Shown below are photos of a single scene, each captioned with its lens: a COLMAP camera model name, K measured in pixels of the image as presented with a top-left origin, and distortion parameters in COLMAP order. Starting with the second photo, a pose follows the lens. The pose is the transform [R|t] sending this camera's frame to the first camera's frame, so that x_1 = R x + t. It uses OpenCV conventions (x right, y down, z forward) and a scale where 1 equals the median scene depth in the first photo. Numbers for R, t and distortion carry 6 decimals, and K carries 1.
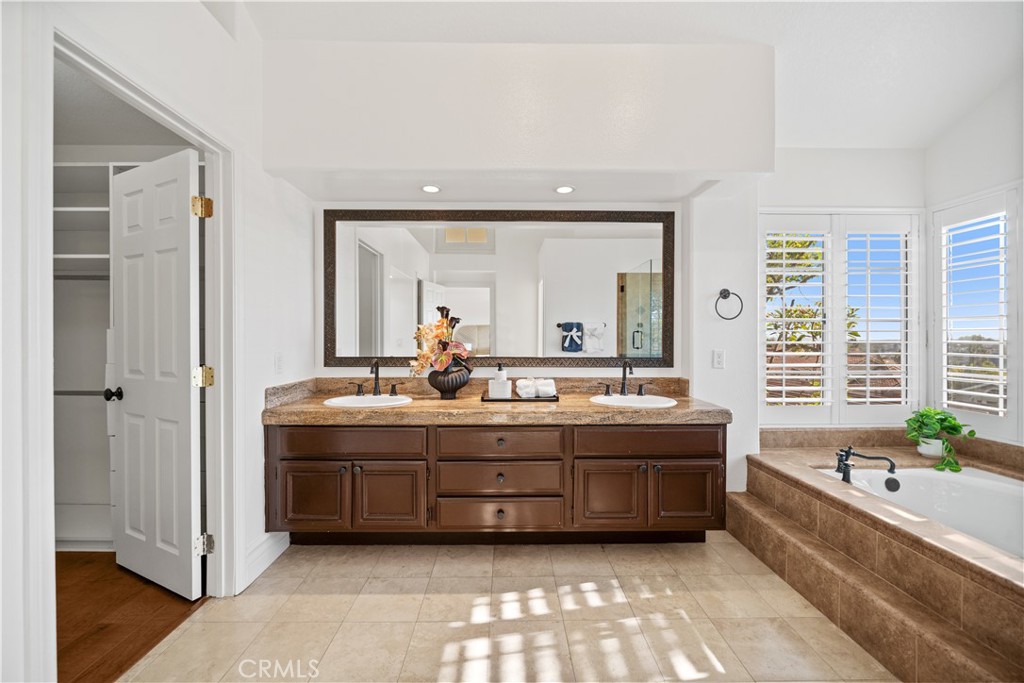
lens RADIAL K [[394.6, 0, 513.3], [0, 394.6, 339.6], [0, 0, 1]] dist [-0.002791, -0.000195]
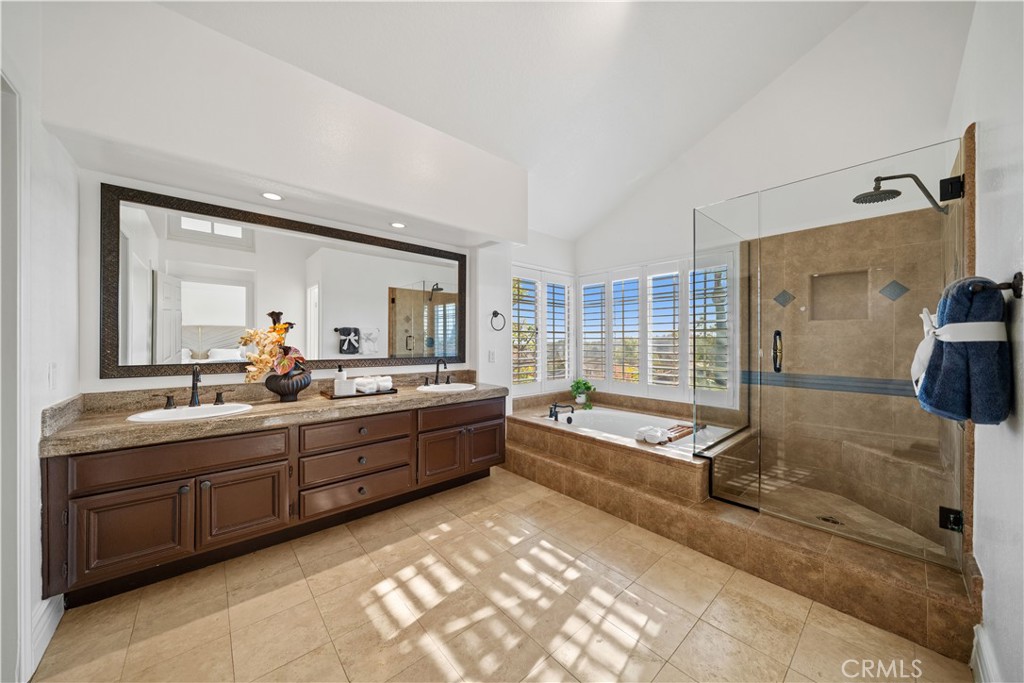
lens RADIAL K [[348.5, 0, 506.4], [0, 348.5, 339.8], [0, 0, 1]] dist [-0.008180, -0.000304]
pose [[0.761510, 0.003717, 0.648143, -0.337084], [0.000109, 0.999983, -0.005863, -0.006763], [-0.648154, 0.004536, 0.761496, -0.073985]]
